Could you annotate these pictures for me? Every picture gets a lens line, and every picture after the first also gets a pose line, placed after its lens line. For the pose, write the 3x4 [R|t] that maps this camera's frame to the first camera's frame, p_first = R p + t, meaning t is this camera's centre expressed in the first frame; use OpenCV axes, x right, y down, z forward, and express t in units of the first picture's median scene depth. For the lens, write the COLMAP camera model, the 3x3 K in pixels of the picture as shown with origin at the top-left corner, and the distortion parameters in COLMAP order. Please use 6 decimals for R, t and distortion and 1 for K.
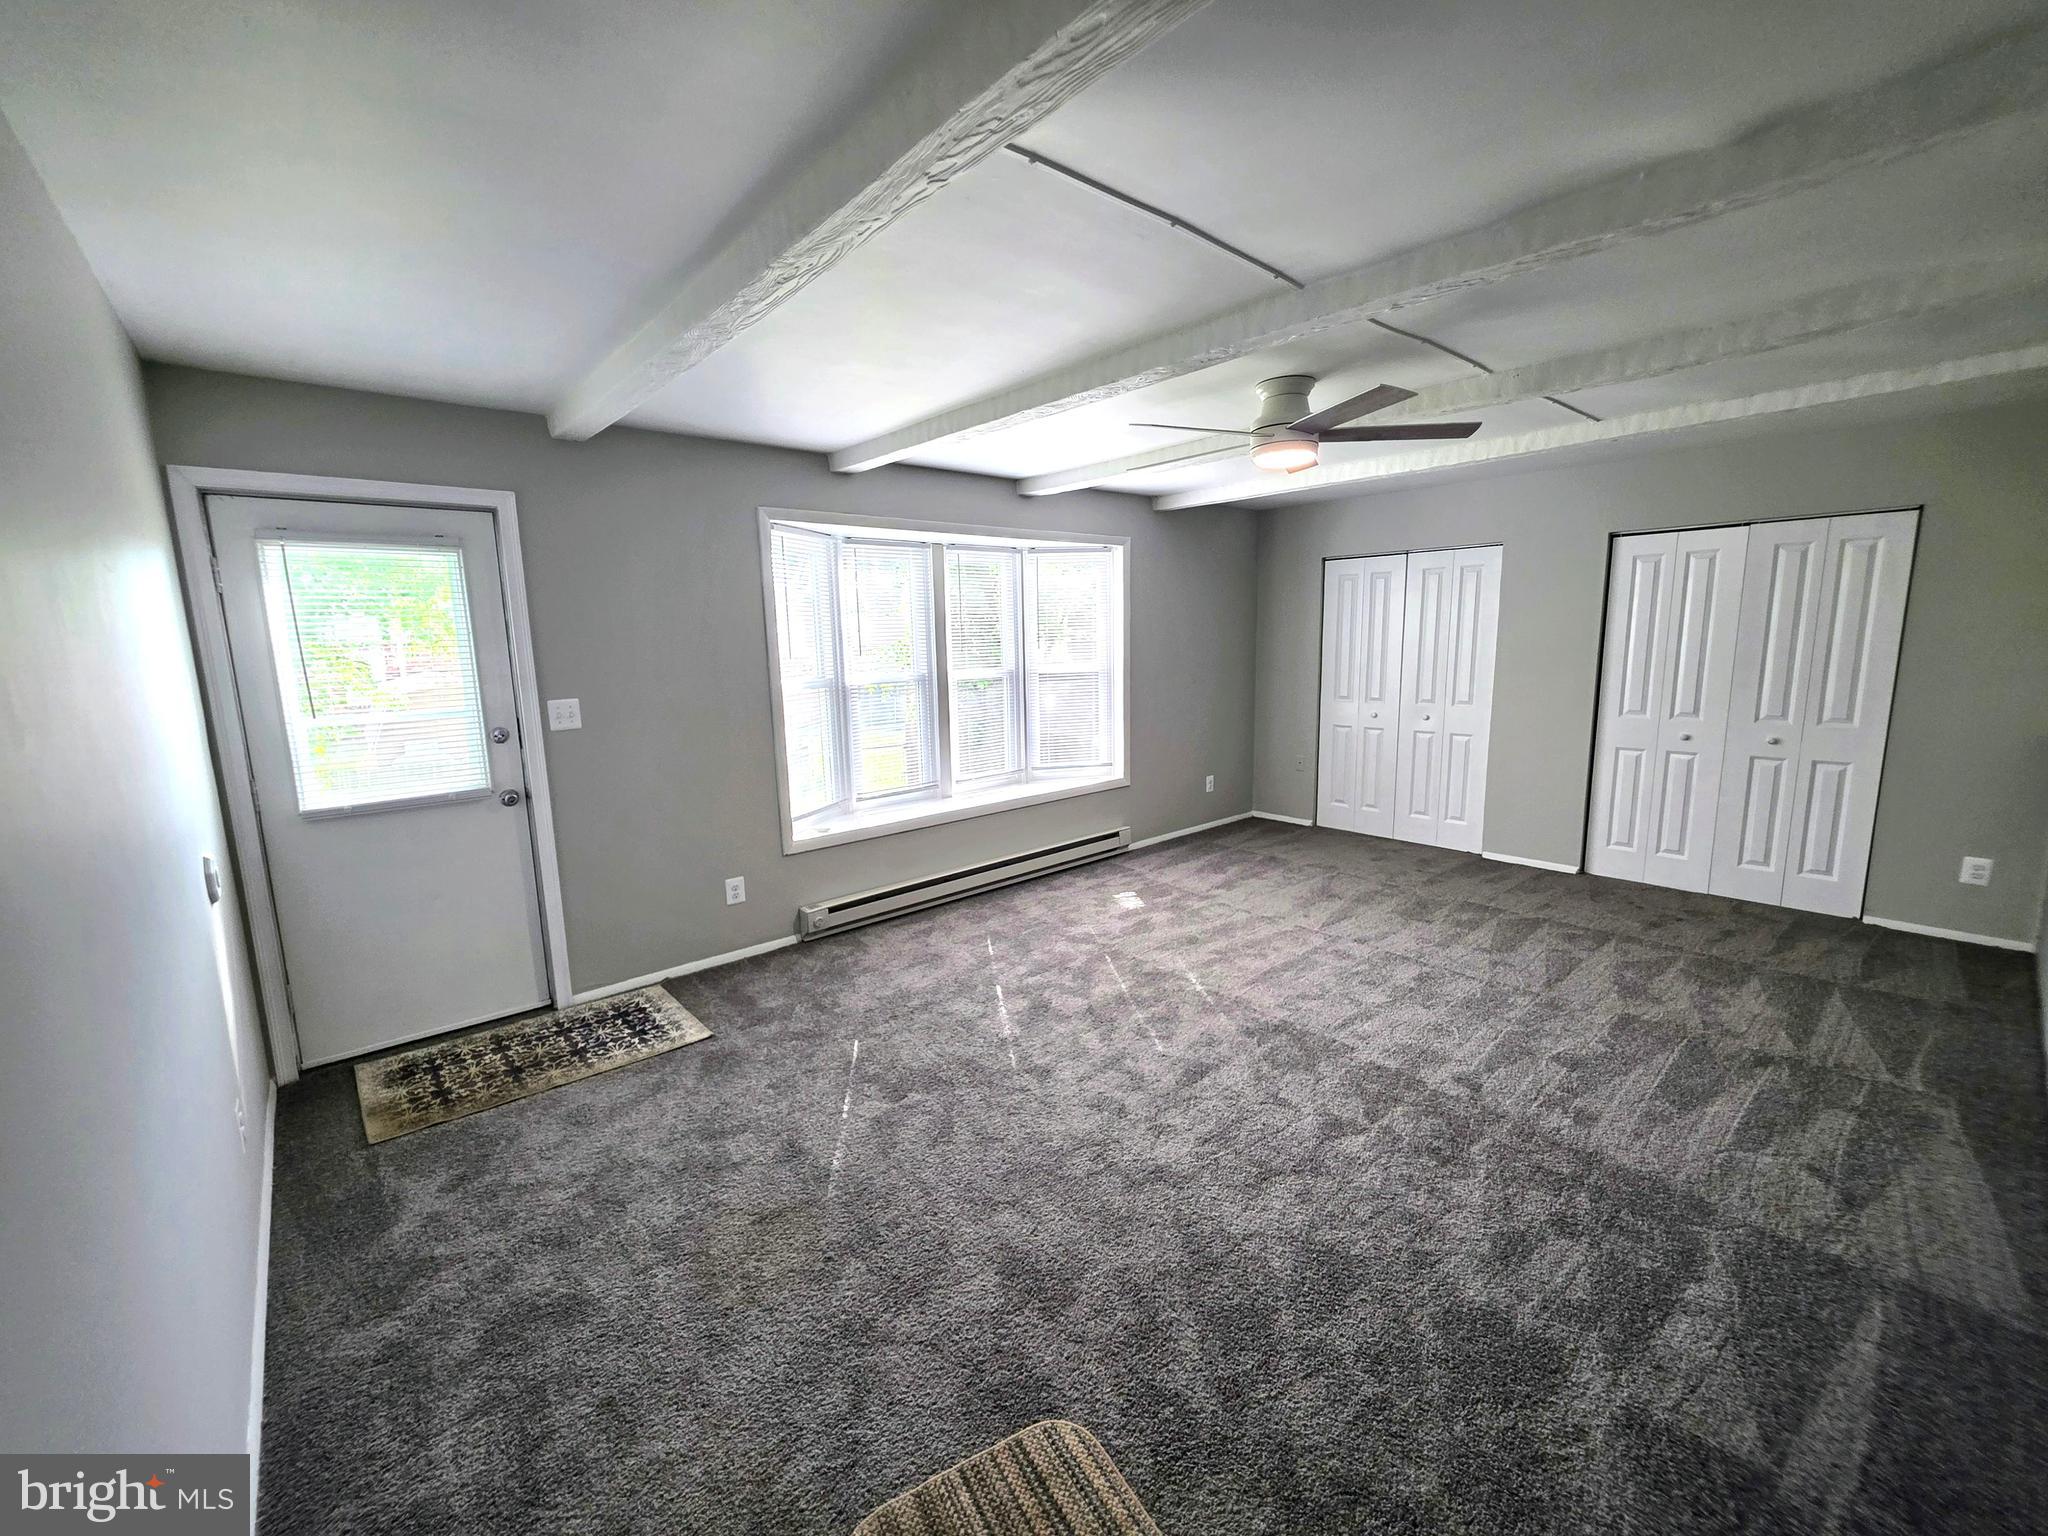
lens RADIAL K [[814.6, 0, 1024.0], [0, 814.6, 768.0], [0, 0, 1]] dist [-0.000705, -0.000192]
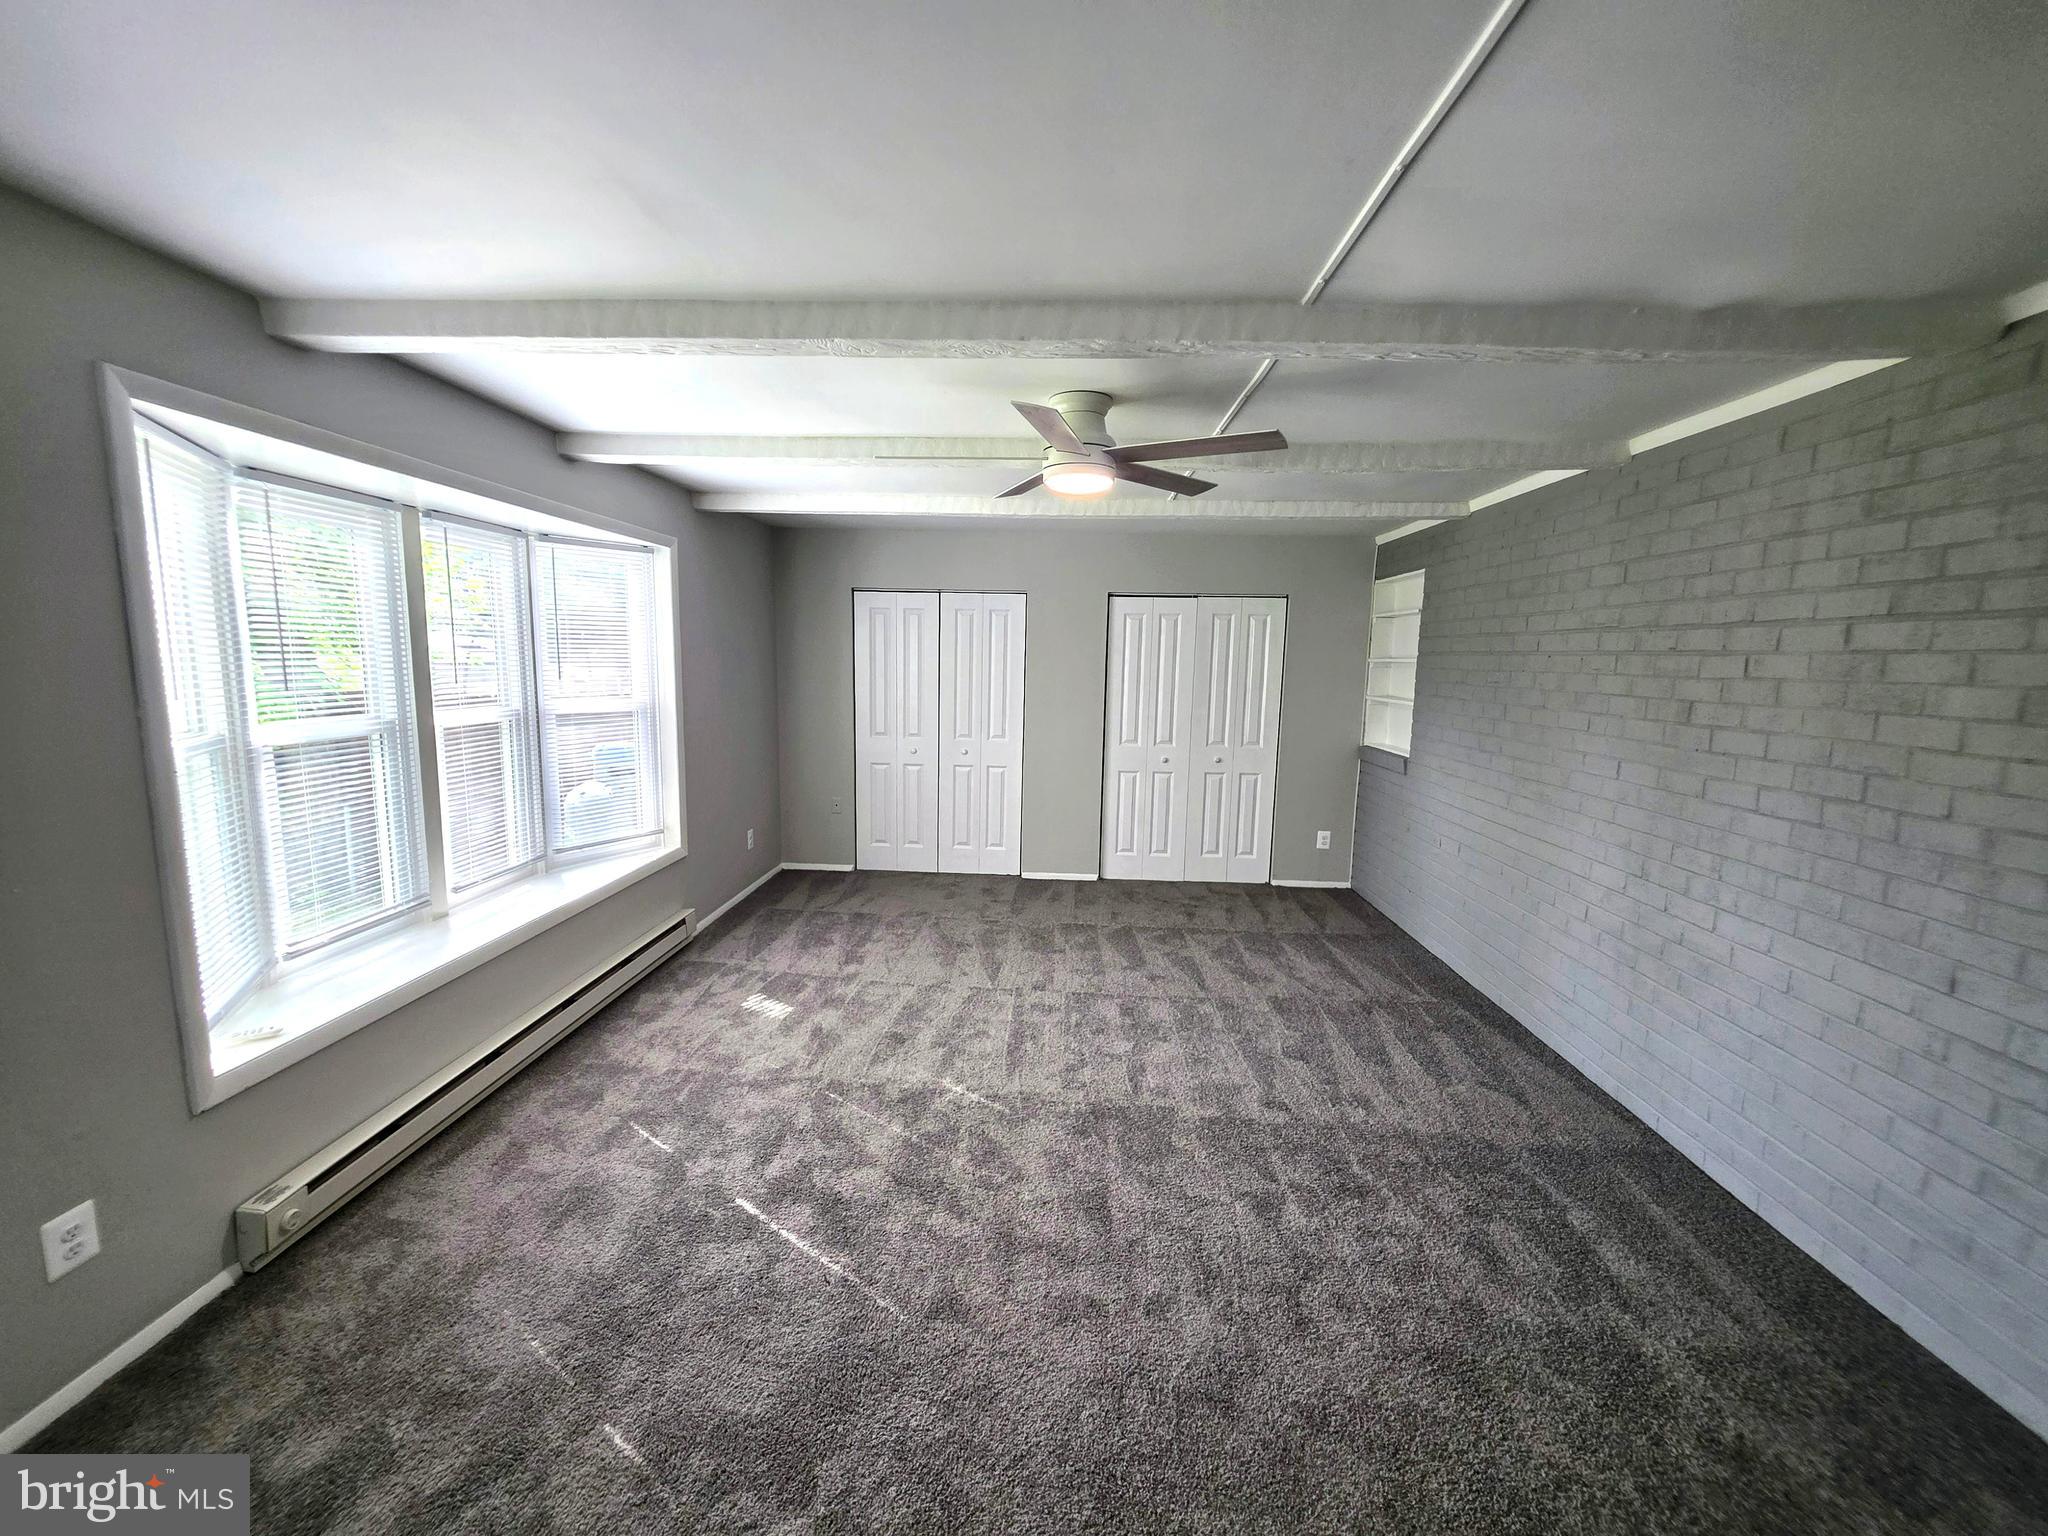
lens RADIAL K [[814.6, 0, 1024.0], [0, 814.6, 768.0], [0, 0, 1]] dist [-0.000705, -0.000192]
pose [[0.700208, -0.058969, 0.711500, -0.274502], [0.081918, 0.996637, 0.001983, -0.052724], [-0.709224, 0.056896, 0.702683, 0.309636]]
